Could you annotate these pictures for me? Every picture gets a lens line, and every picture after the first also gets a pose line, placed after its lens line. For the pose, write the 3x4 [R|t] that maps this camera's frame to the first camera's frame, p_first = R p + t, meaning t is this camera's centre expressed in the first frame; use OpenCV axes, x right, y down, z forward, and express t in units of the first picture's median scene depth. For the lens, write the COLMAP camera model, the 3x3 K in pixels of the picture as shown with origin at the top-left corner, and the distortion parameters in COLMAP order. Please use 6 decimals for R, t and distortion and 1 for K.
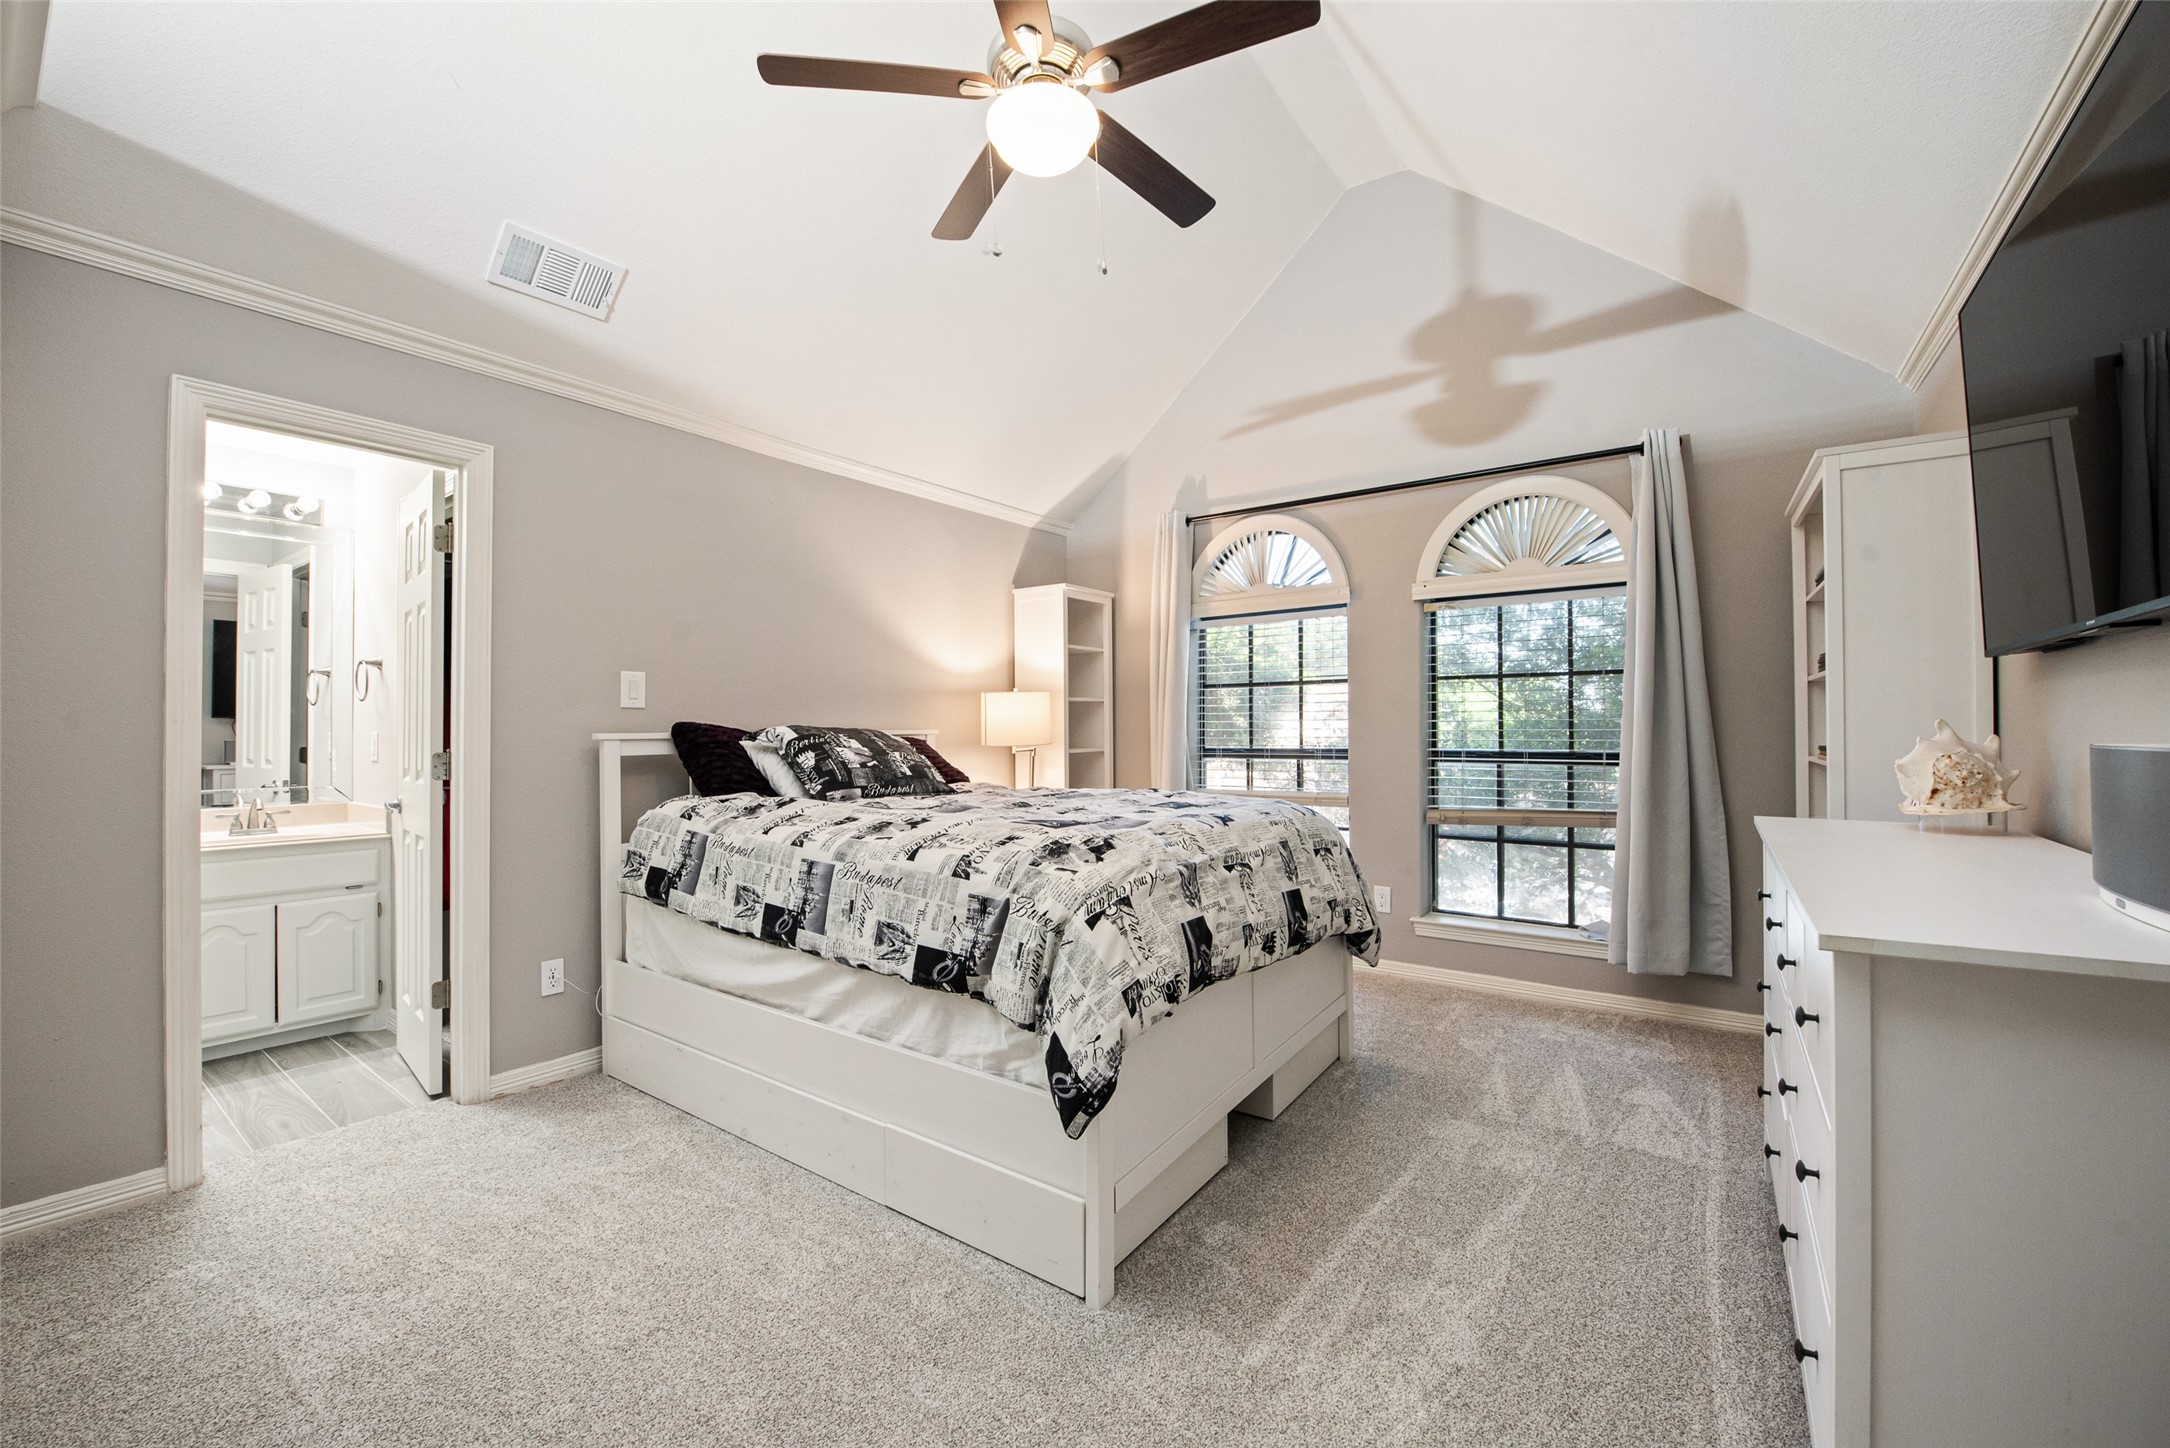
lens RADIAL K [[850.2, 0, 1080.1], [0, 850.2, 724.0], [0, 0, 1]] dist [0.011310, -0.004000]
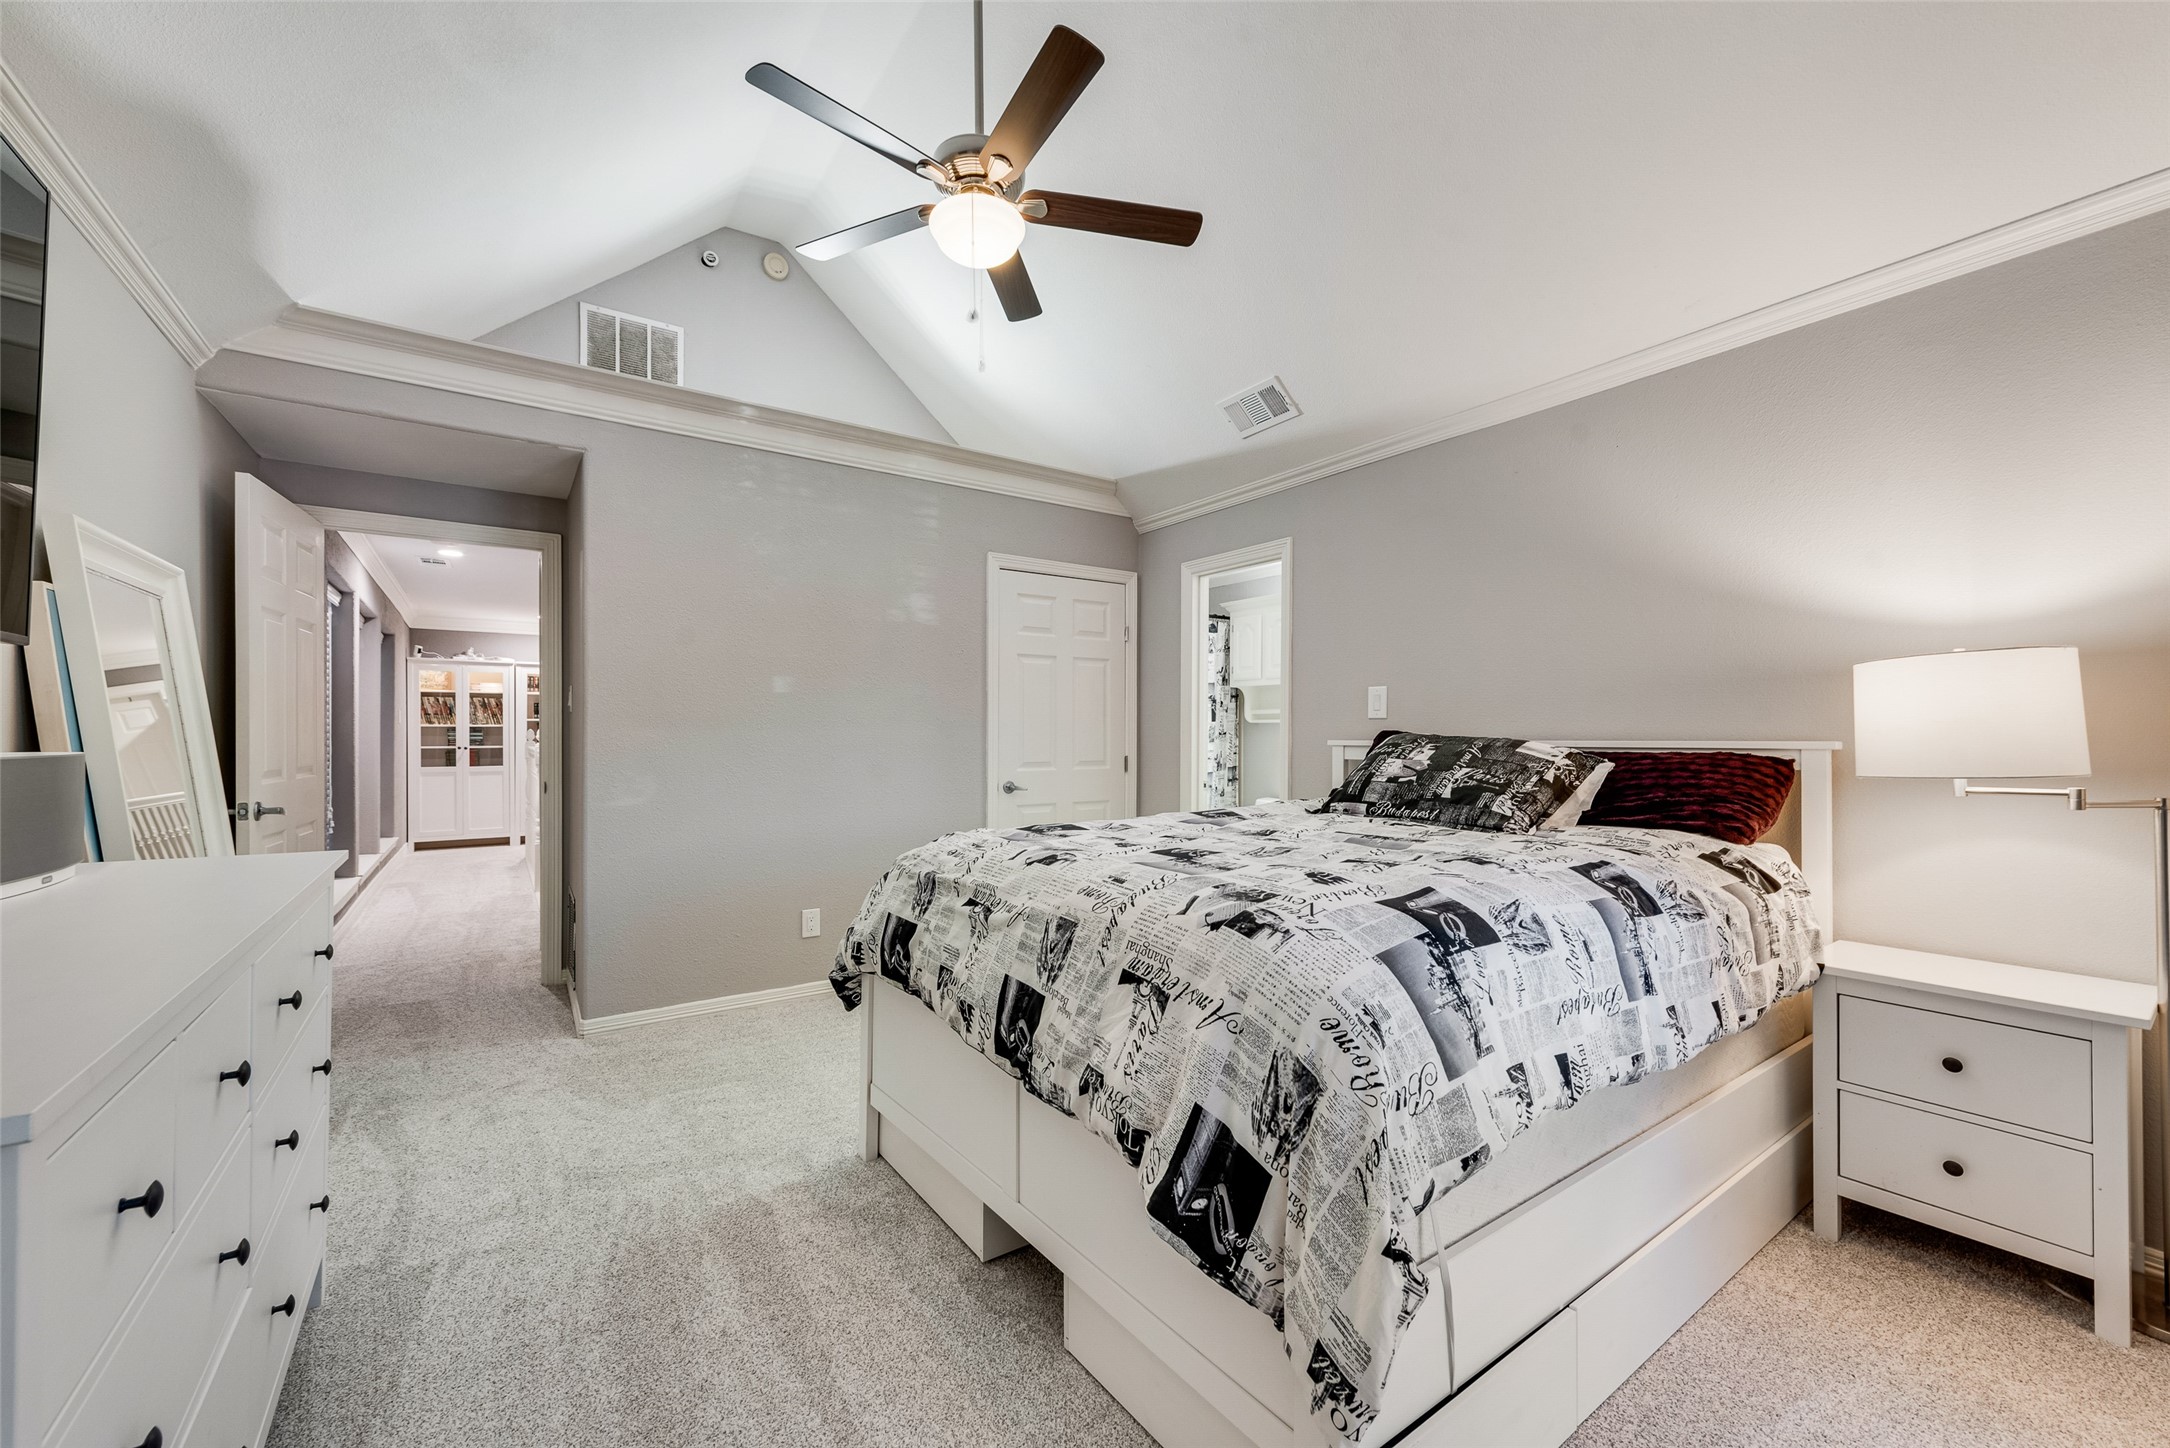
lens RADIAL K [[850.2, 0, 1071.1], [0, 850.2, 734.5], [0, 0, 1]] dist [0.011310, -0.004000]
pose [[-0.330929, 0.002109, -0.943653, 0.773008], [0.003994, 0.999992, 0.000834, 0.000523], [0.943647, -0.003493, -0.330934, 1.127823]]
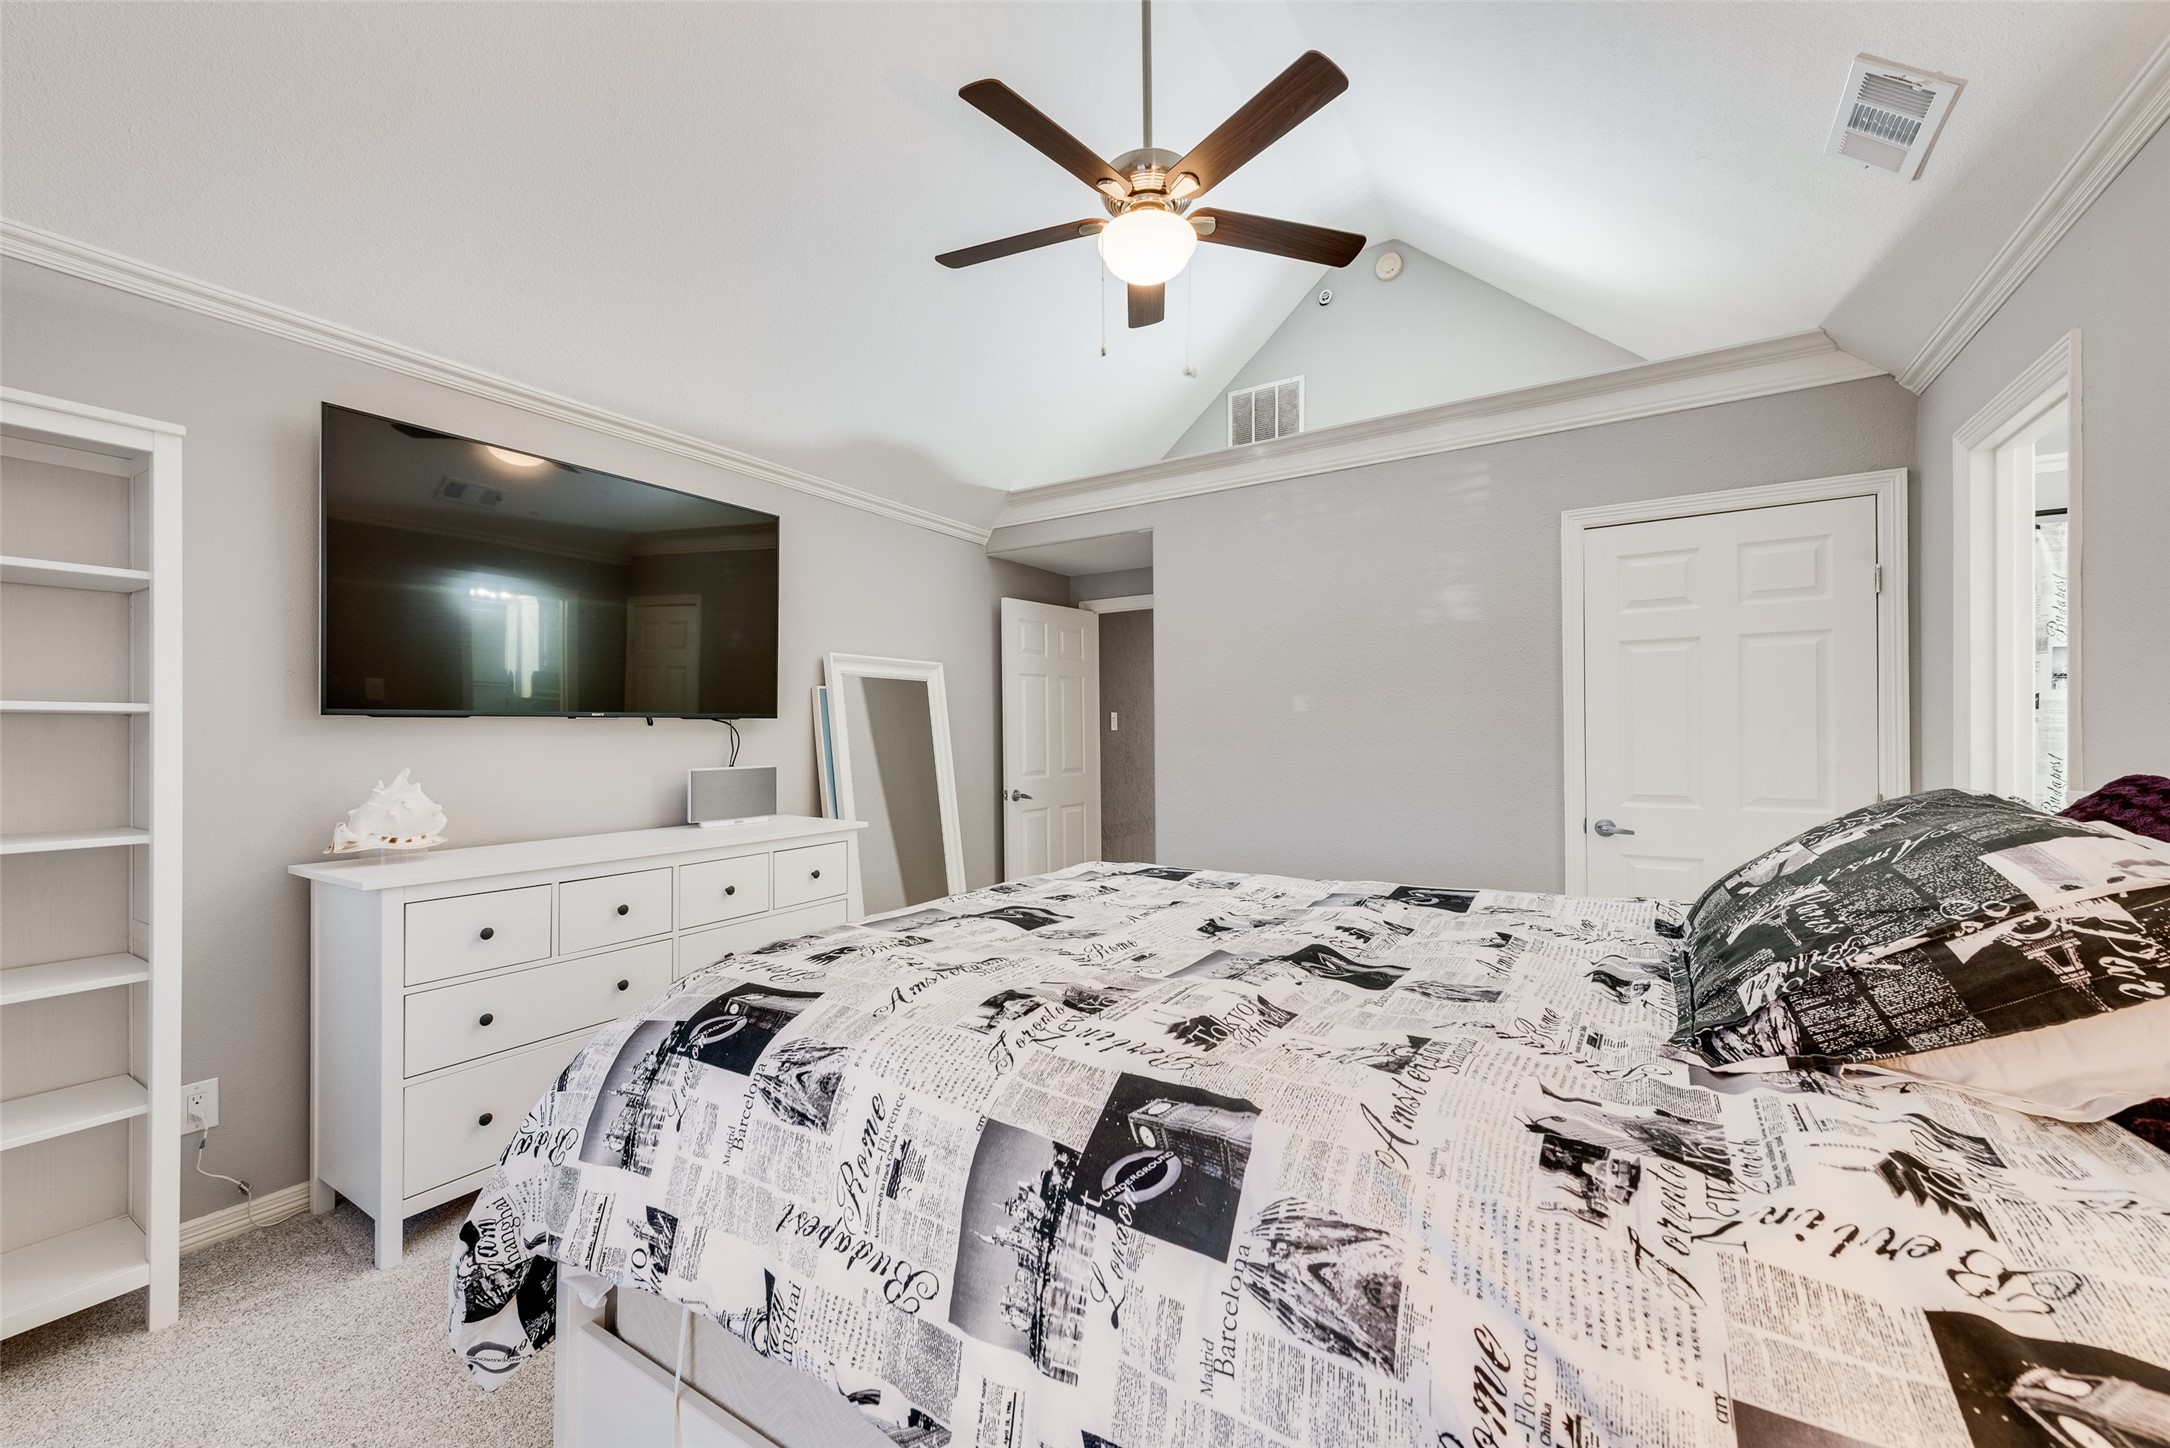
lens RADIAL K [[850.2, 0, 1081.5], [0, 850.2, 729.3], [0, 0, 1]] dist [0.011310, -0.004000]
pose [[-0.998078, 0.009210, -0.061284, 0.093340], [0.009703, 0.999923, -0.007744, -0.030076], [0.061208, -0.008324, -0.998090, 1.595193]]
